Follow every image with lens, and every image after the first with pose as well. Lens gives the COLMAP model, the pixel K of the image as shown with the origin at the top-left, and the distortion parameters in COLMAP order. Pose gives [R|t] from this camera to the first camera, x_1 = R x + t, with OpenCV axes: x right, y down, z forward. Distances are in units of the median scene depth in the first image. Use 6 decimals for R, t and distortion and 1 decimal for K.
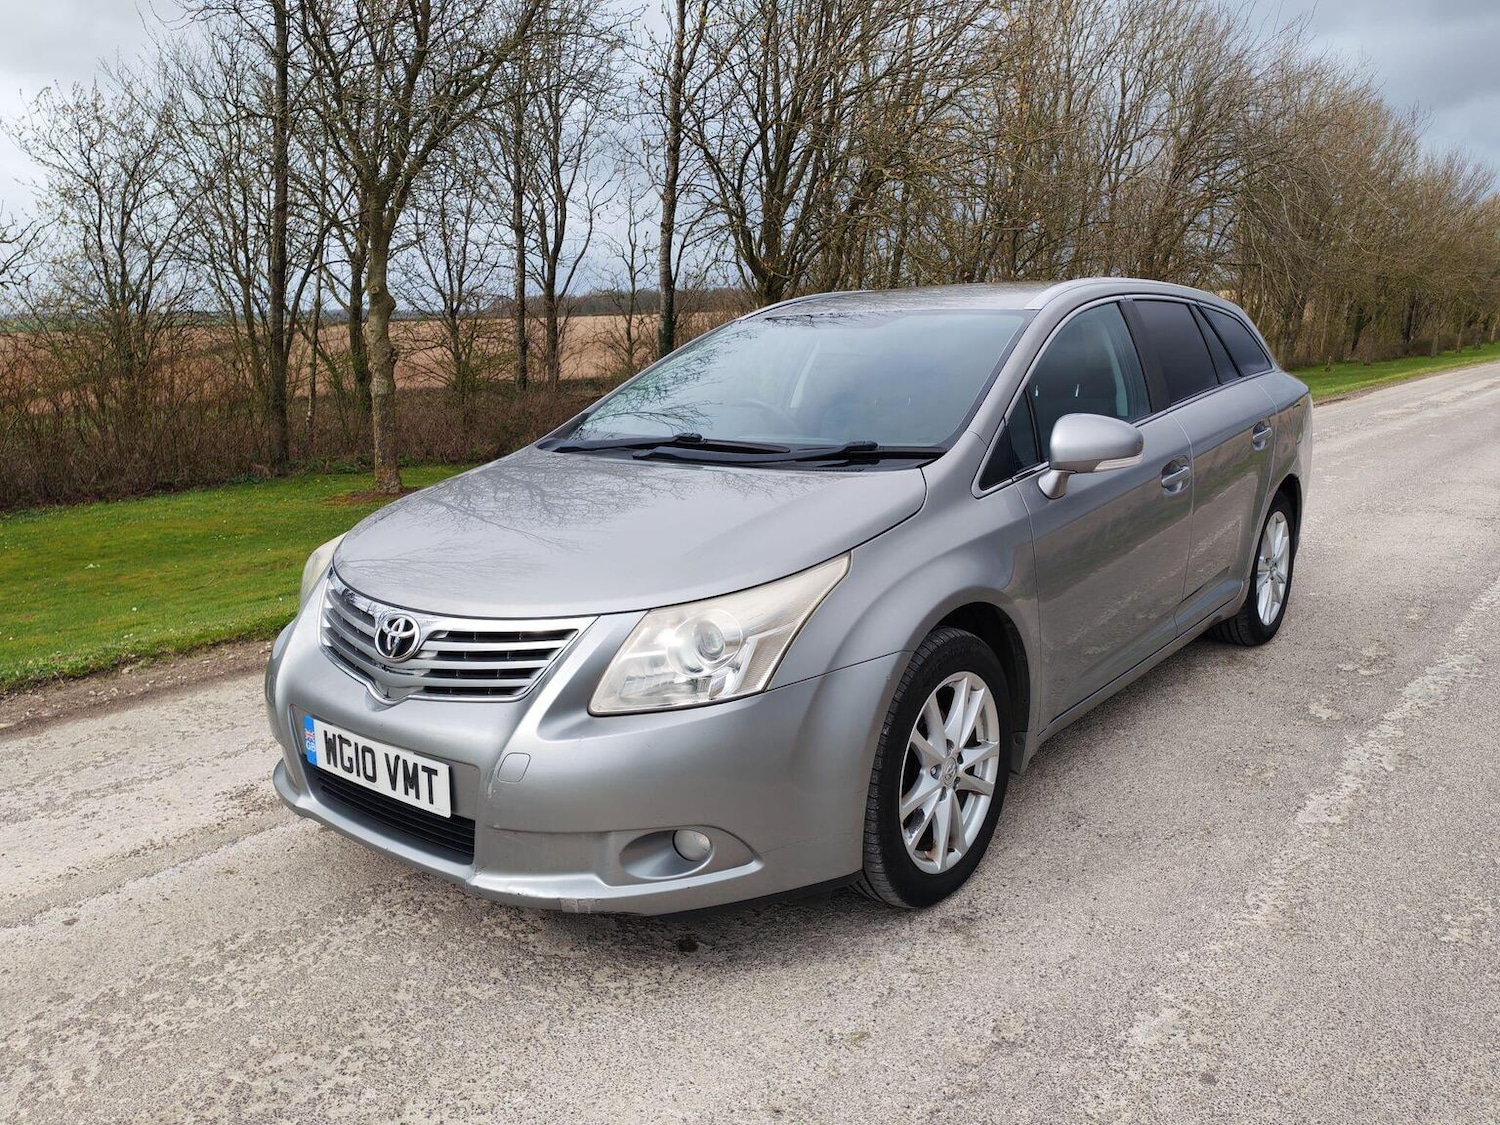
lens RADIAL K [[1127.8, 0, 752.0], [0, 1127.8, 568.5], [0, 0, 1]] dist [0.075003, -0.089731]
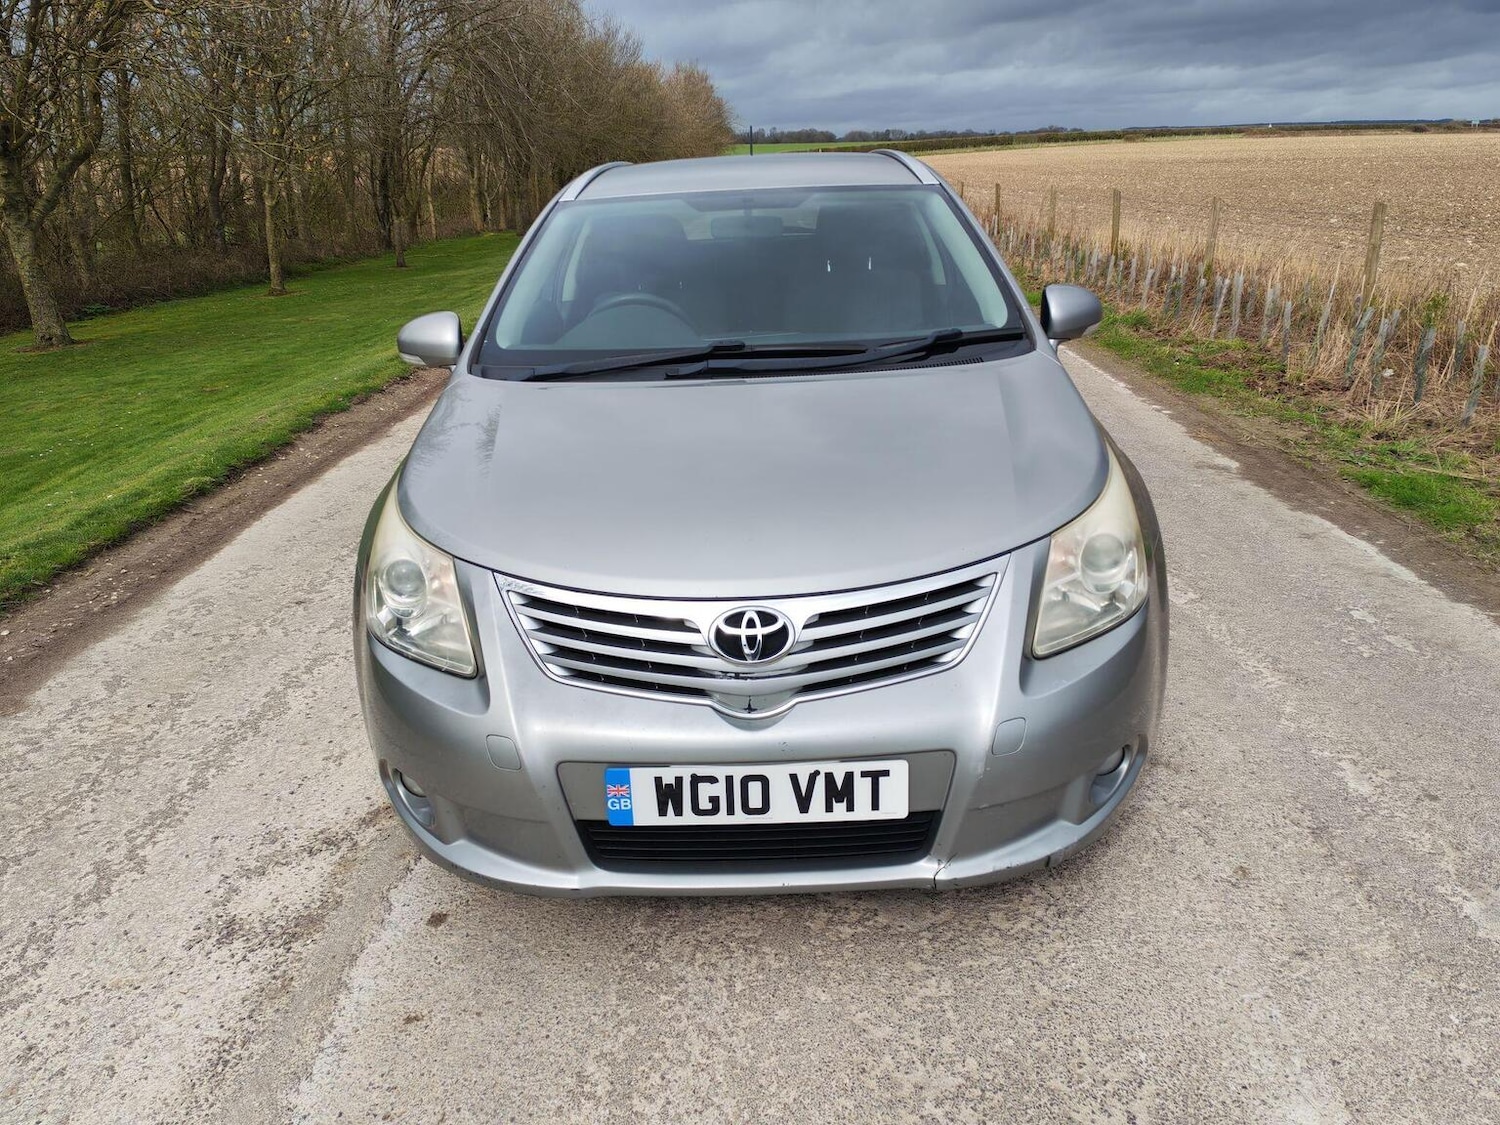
lens RADIAL K [[1126.3, 0, 741.0], [0, 1126.3, 548.1], [0, 0, 1]] dist [0.077911, -0.093939]
pose [[0.789149, -0.208563, 0.577707, -0.582865], [0.150082, 0.977548, 0.147901, -0.091014], [-0.595583, -0.030012, 0.802733, 0.275248]]
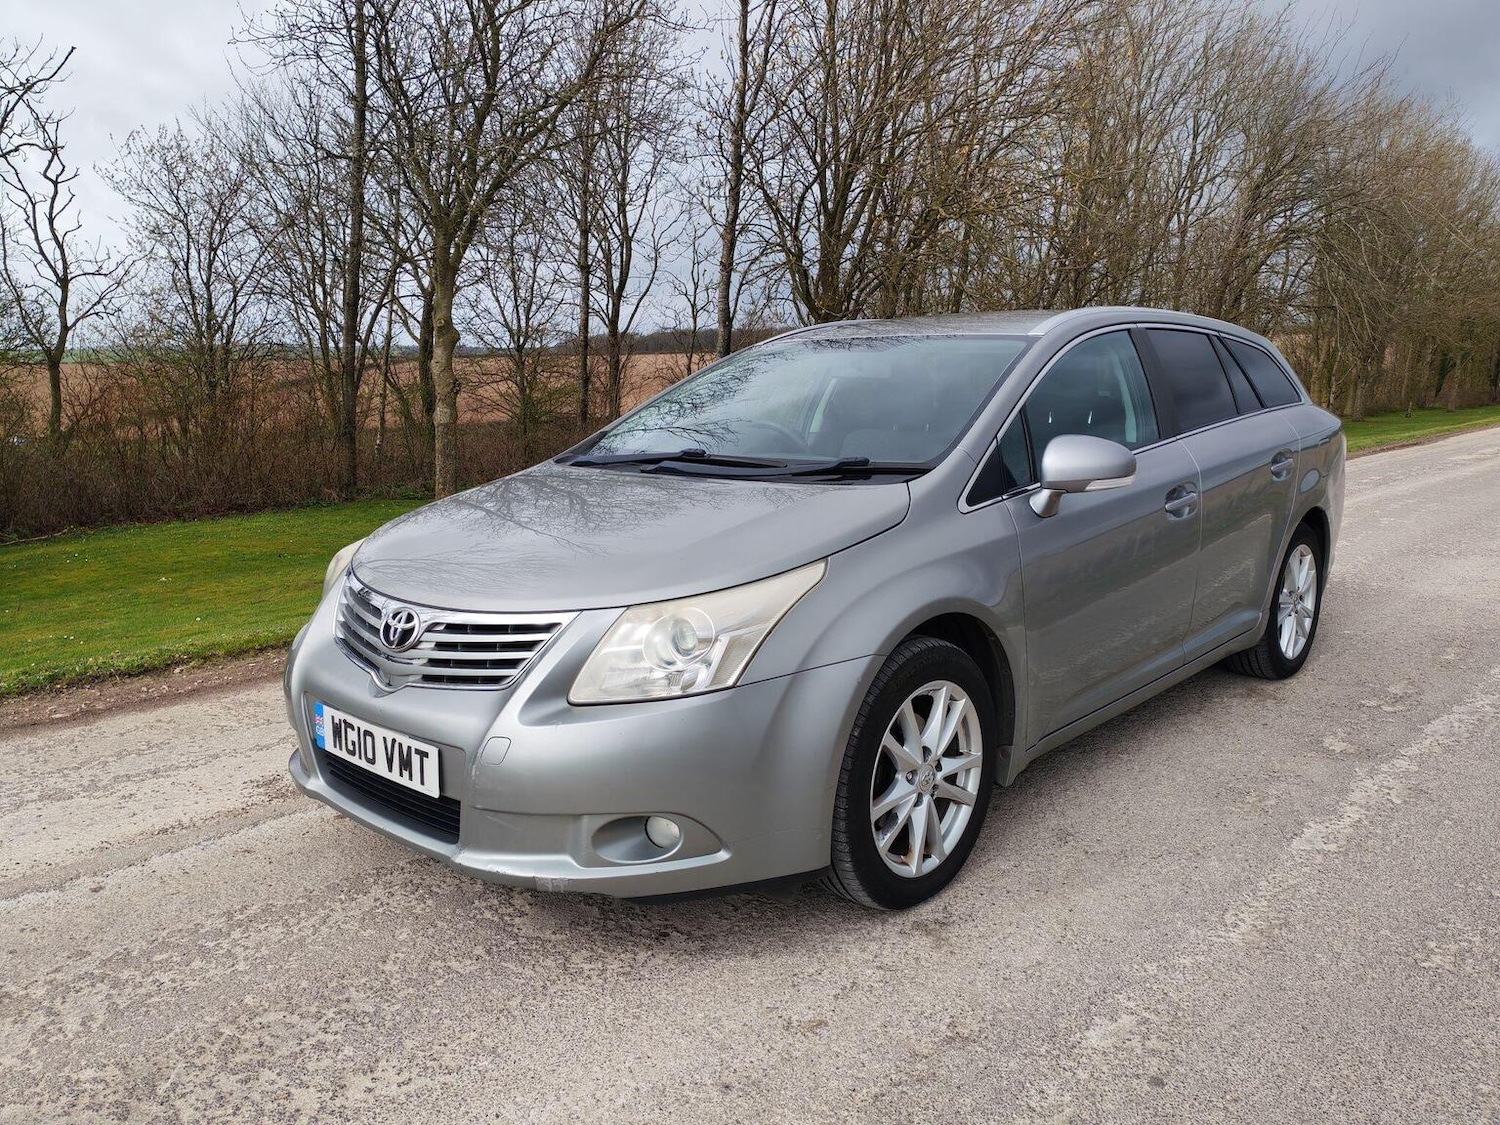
lens RADIAL K [[1123.4, 0, 733.4], [0, 1123.4, 575.2], [0, 0, 1]] dist [0.082790, -0.097179]
pose [[0.997322, 0.024437, -0.068926, 0.054173], [-0.026261, 0.999325, -0.025683, 0.022206], [0.068252, 0.027424, 0.997291, -0.028227]]
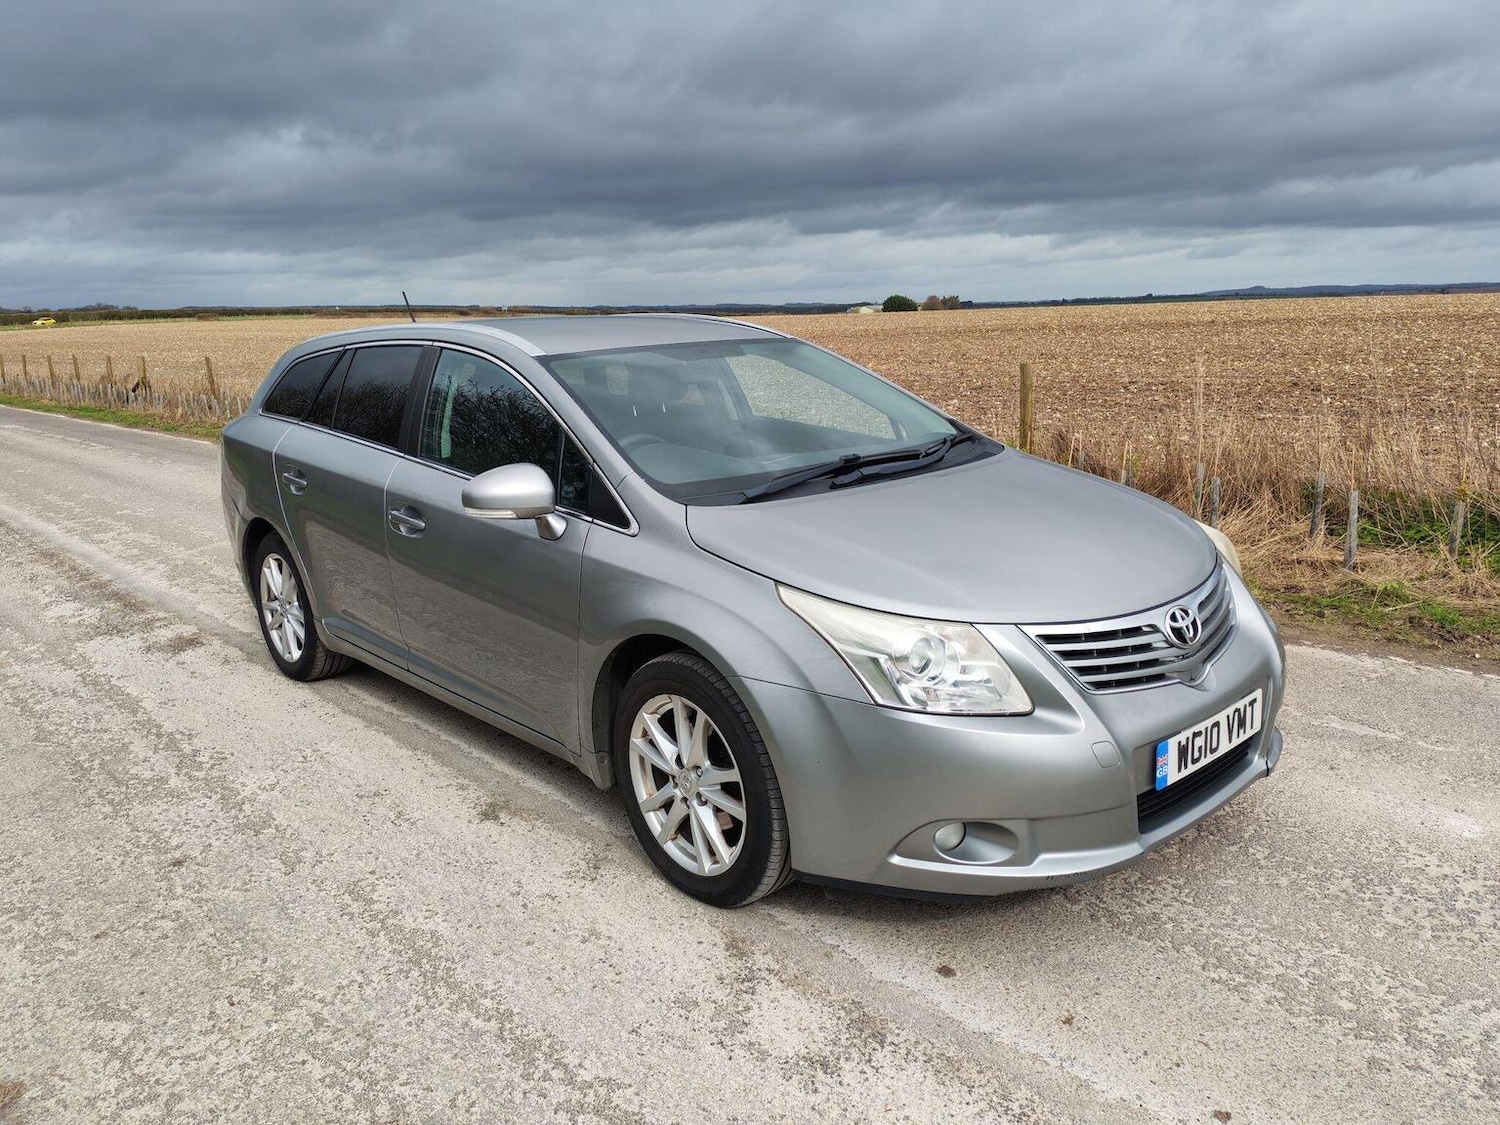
lens RADIAL K [[1117.9, 0, 771.1], [0, 1117.9, 548.1], [0, 0, 1]] dist [0.093030, -0.123004]
pose [[0.150341, -0.195802, 0.969051, -1.094245], [0.235356, 0.959099, 0.157278, -0.216693], [-0.960211, 0.204426, 0.190275, 0.882176]]
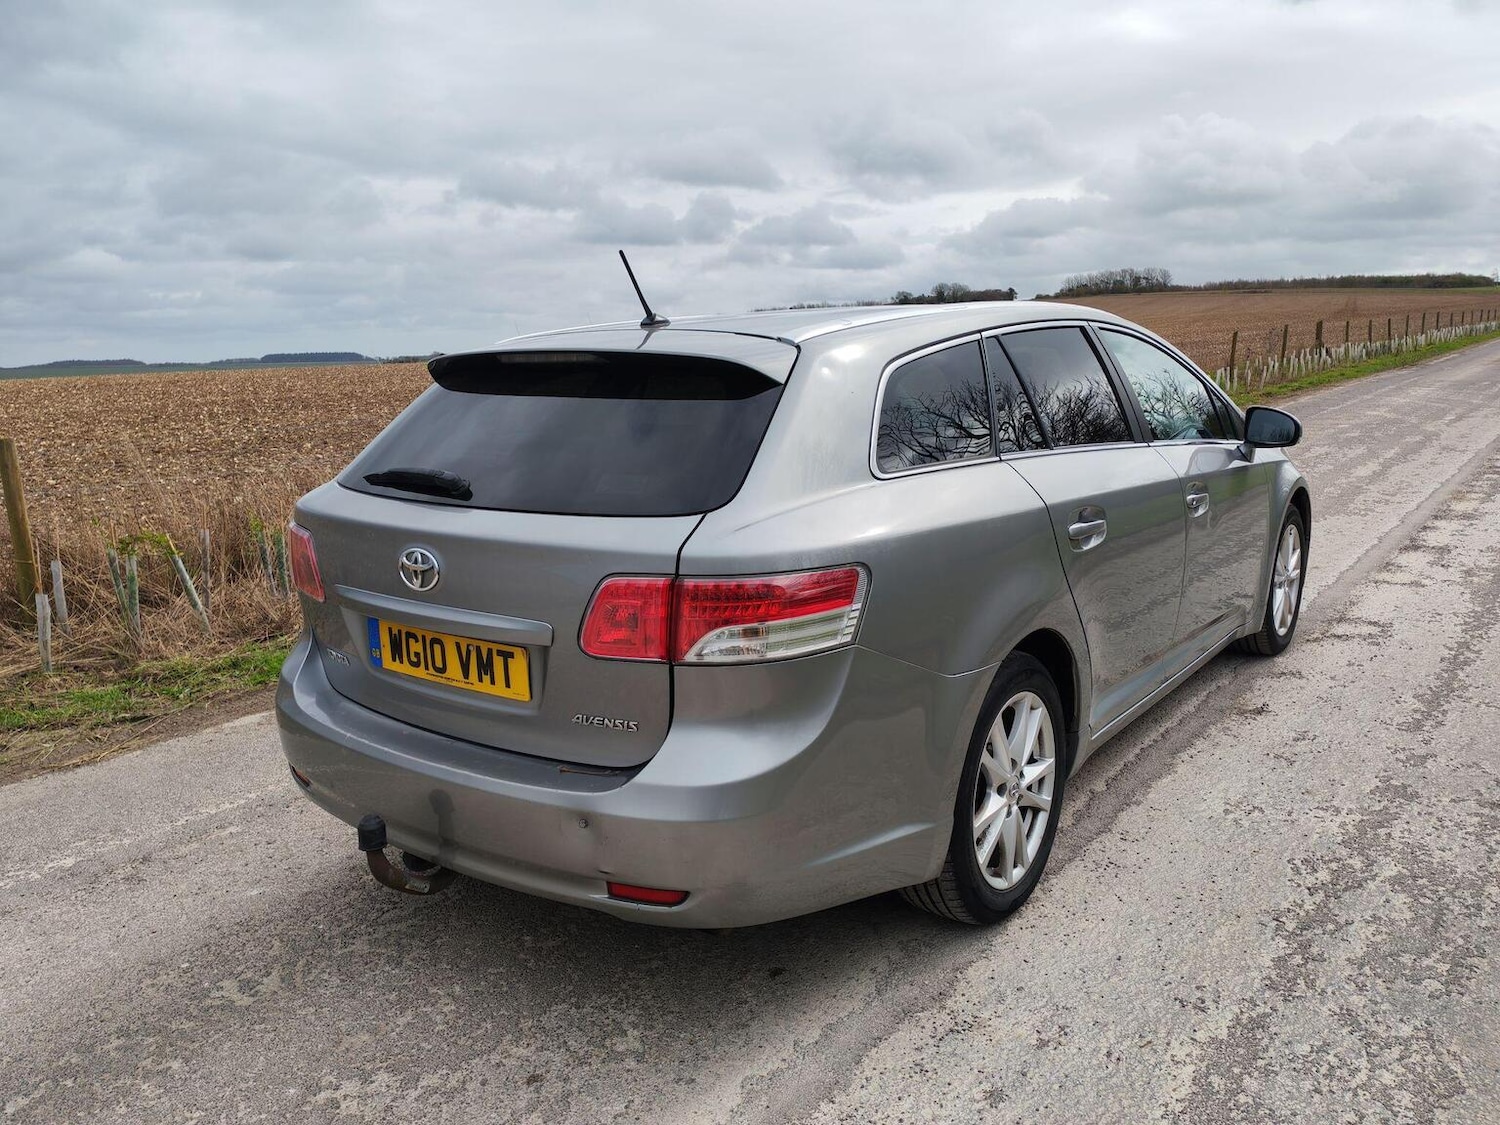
lens RADIAL K [[1129.6, 0, 731.7], [0, 1129.6, 555.0], [0, 0, 1]] dist [0.071348, -0.083604]
pose [[-0.999675, 0.023511, -0.009814, 0.477629], [0.017768, 0.919447, 0.392813, -0.550324], [0.018259, 0.392511, -0.919566, 2.525106]]
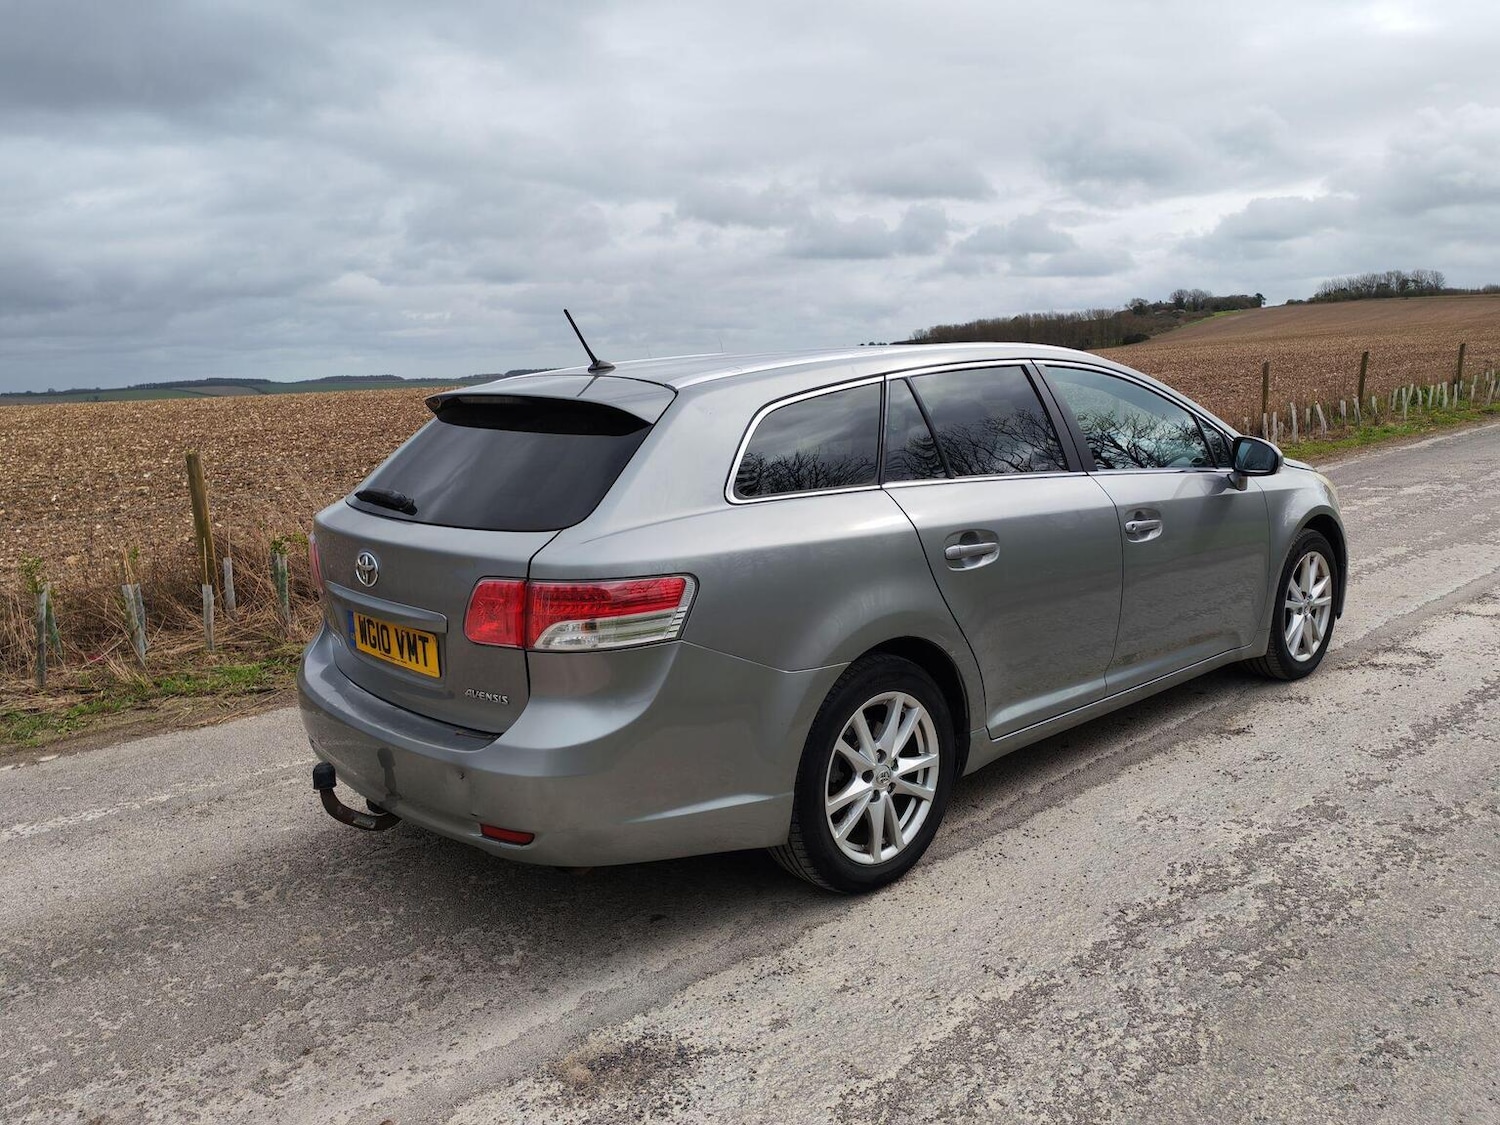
lens RADIAL K [[1126.3, 0, 741.0], [0, 1126.3, 548.1], [0, 0, 1]] dist [0.077911, -0.093939]
pose [[-0.985934, -0.000025, 0.167133, 0.218500], [0.062755, 0.926776, 0.370334, -0.596739], [-0.154904, 0.375614, -0.913739, 2.641641]]
